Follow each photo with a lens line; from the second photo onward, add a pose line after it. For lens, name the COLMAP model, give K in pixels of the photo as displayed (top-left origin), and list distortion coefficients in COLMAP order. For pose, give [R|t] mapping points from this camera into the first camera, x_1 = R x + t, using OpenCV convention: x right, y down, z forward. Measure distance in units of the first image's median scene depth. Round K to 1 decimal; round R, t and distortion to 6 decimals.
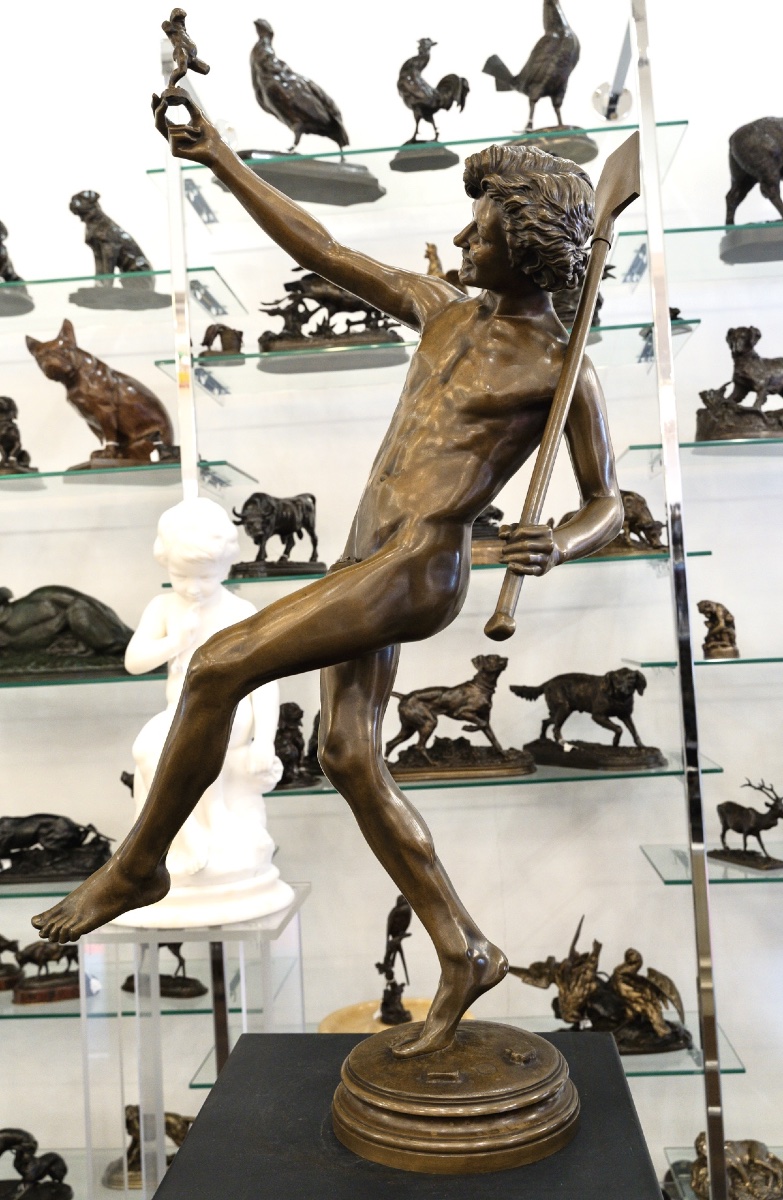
lens RADIAL K [[1235.0, 0, 387.9], [0, 1235.0, 573.7], [0, 0, 1]] dist [-0.007936, 0.000000]
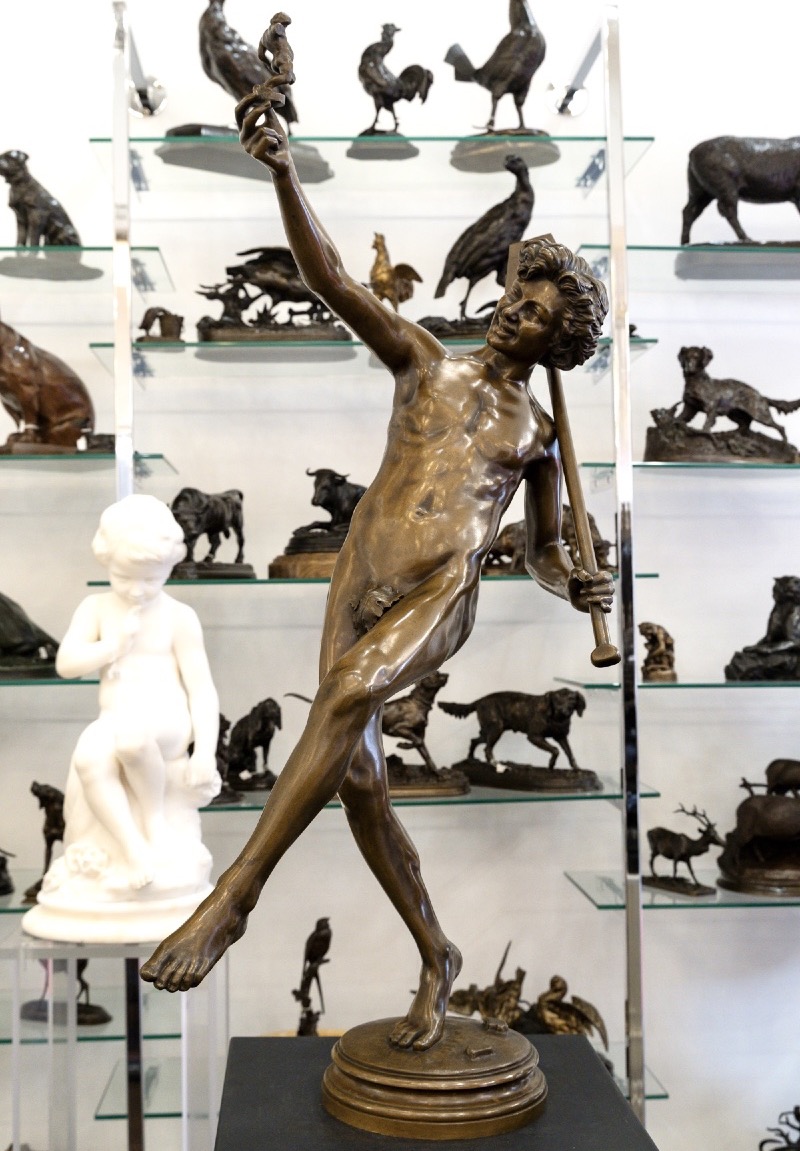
lens RADIAL K [[1502.5, 0, 398.4], [0, 1502.5, 557.2], [0, 0, 1]] dist [-0.023731, 0.000000]
pose [[0.989045, 0.045306, 0.140489, -0.107399], [-0.045384, 0.998966, -0.002655, -0.017677], [-0.140464, -0.003750, 0.990079, -0.153815]]
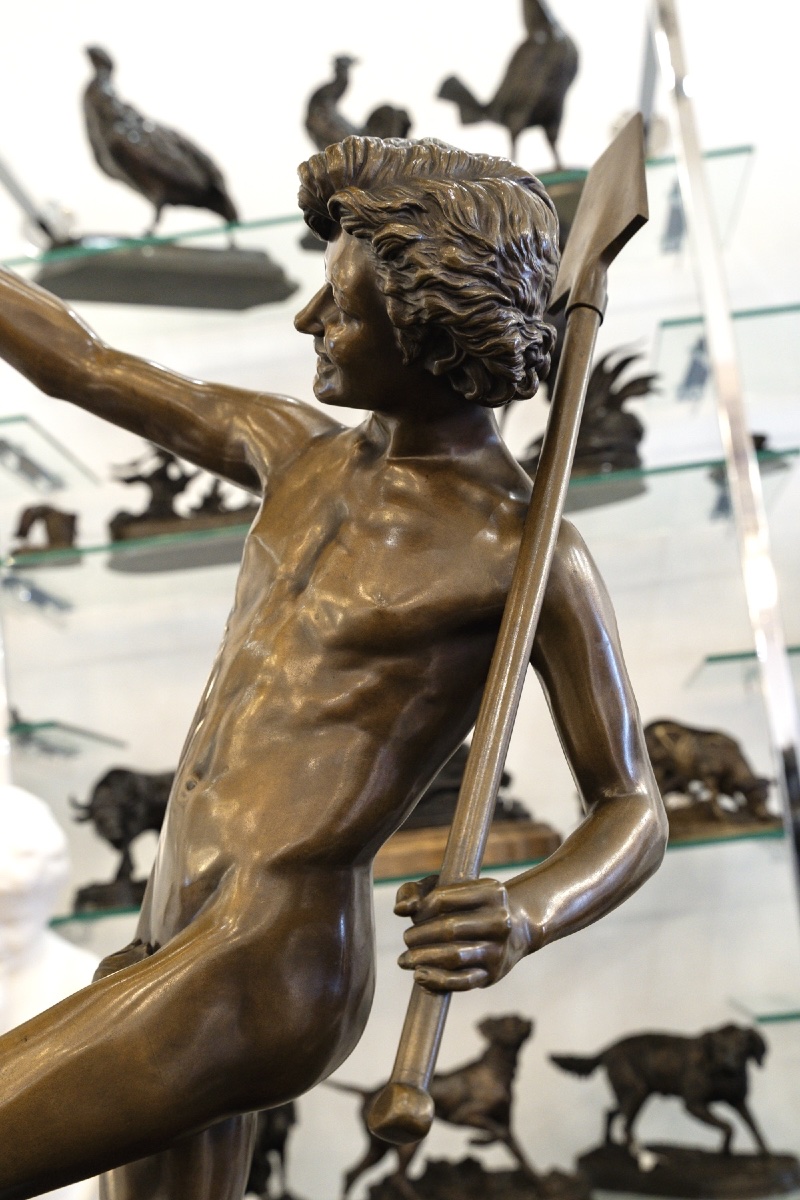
lens RADIAL K [[1695.0, 0, 406.9], [0, 1695.0, 603.1], [0, 0, 1]] dist [-0.017388, 0.000000]
pose [[0.998066, -0.062125, 0.001977, 0.044718], [0.061851, 0.989522, -0.130462, -0.027564], [0.006148, 0.130332, 0.991451, 0.150011]]
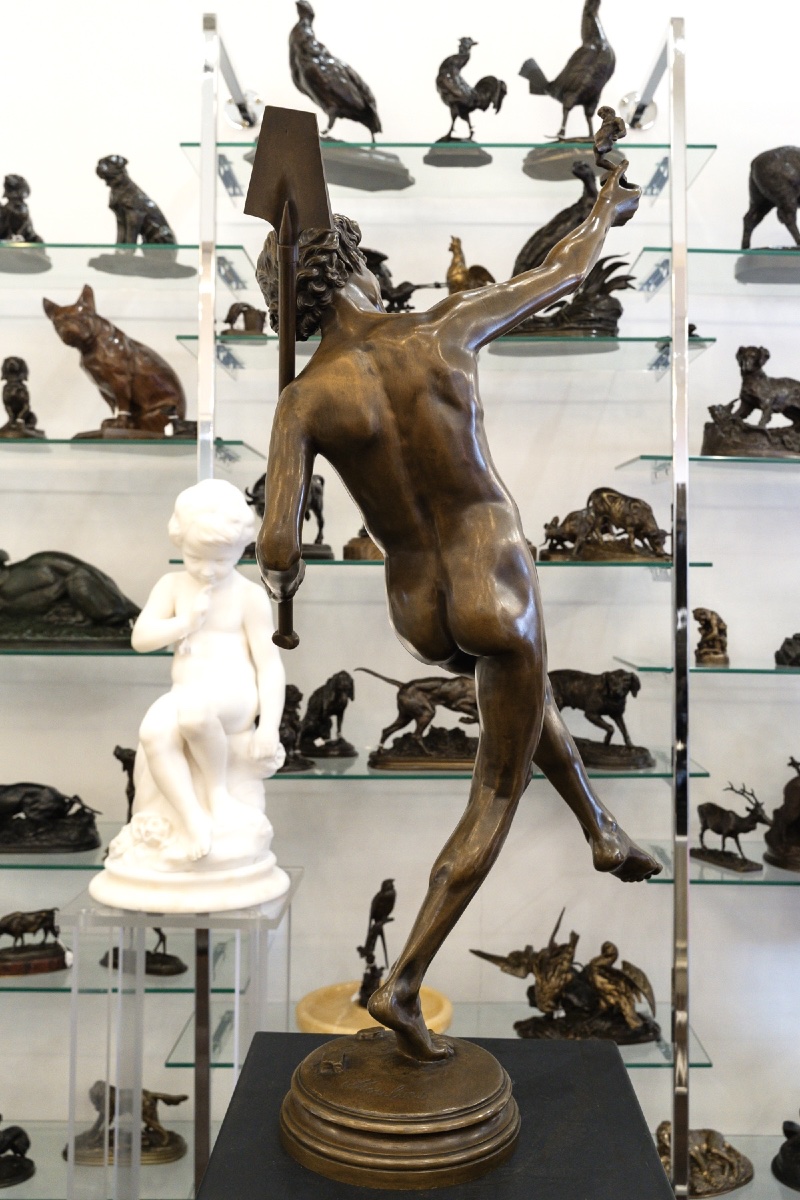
lens RADIAL K [[1242.4, 0, 450.4], [0, 1242.4, 525.7], [0, 0, 1]] dist [-0.009648, 0.000000]
pose [[0.993822, 0.064991, 0.089966, -0.048506], [-0.065158, 0.997874, -0.001081, -0.031976], [-0.089845, -0.004788, 0.995944, -0.015782]]
